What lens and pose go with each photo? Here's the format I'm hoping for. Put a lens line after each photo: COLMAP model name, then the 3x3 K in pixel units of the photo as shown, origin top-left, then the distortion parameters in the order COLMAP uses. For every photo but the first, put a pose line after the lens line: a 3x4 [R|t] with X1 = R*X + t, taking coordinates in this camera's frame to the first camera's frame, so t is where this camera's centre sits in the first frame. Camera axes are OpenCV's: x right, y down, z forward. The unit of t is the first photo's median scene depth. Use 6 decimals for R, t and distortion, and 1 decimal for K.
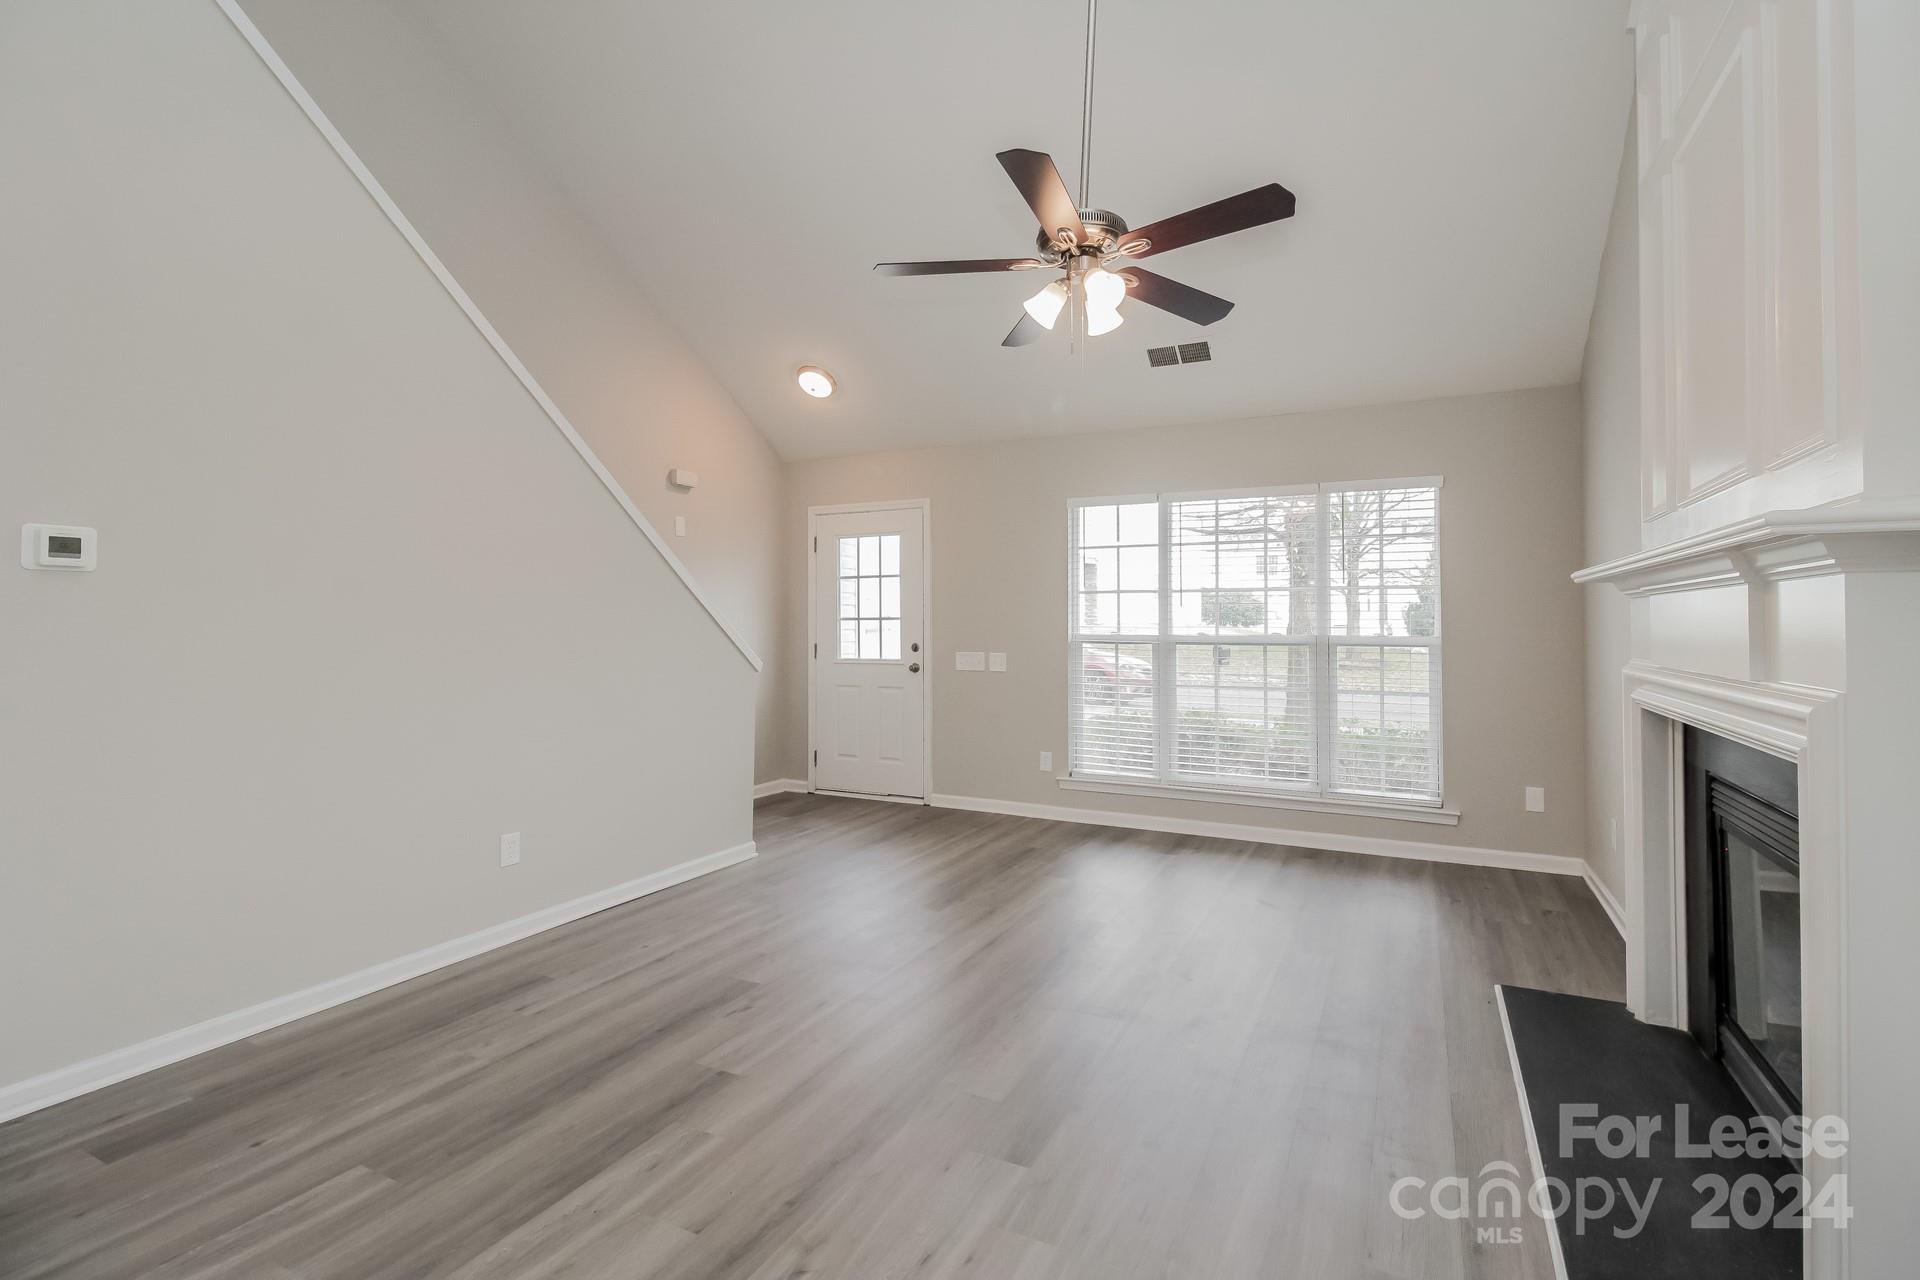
lens RADIAL K [[888.6, 0, 961.6], [0, 888.6, 616.1], [0, 0, 1]] dist [0.015455, -0.000058]
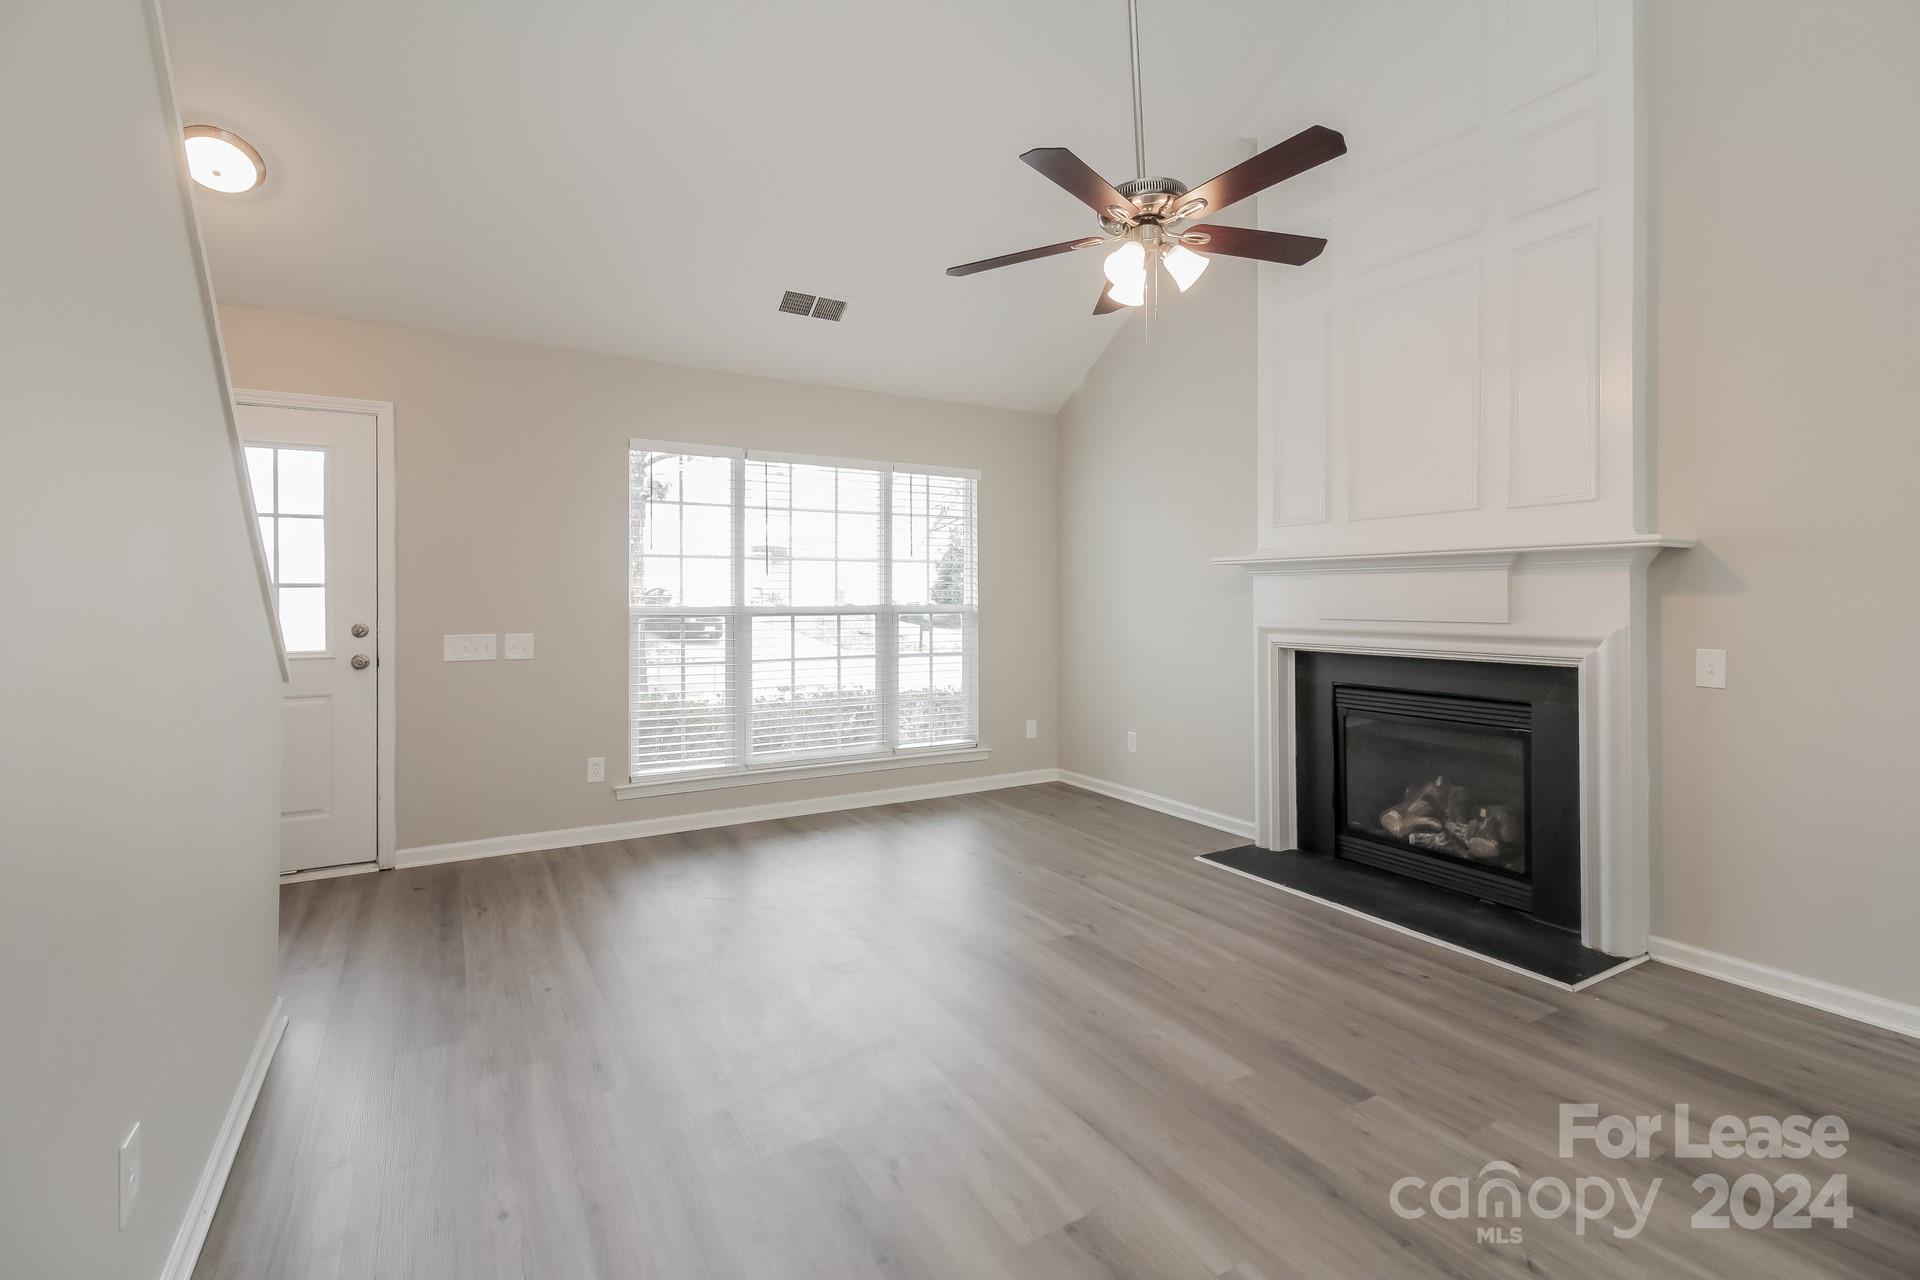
lens RADIAL K [[895.5, 0, 960.8], [0, 895.5, 598.4], [0, 0, 1]] dist [0.005036, -0.000145]
pose [[0.534360, -0.003578, 0.845249, -0.419082], [-0.005464, 0.999956, 0.007687, 0.004843], [-0.845239, -0.008726, 0.534317, 0.321779]]
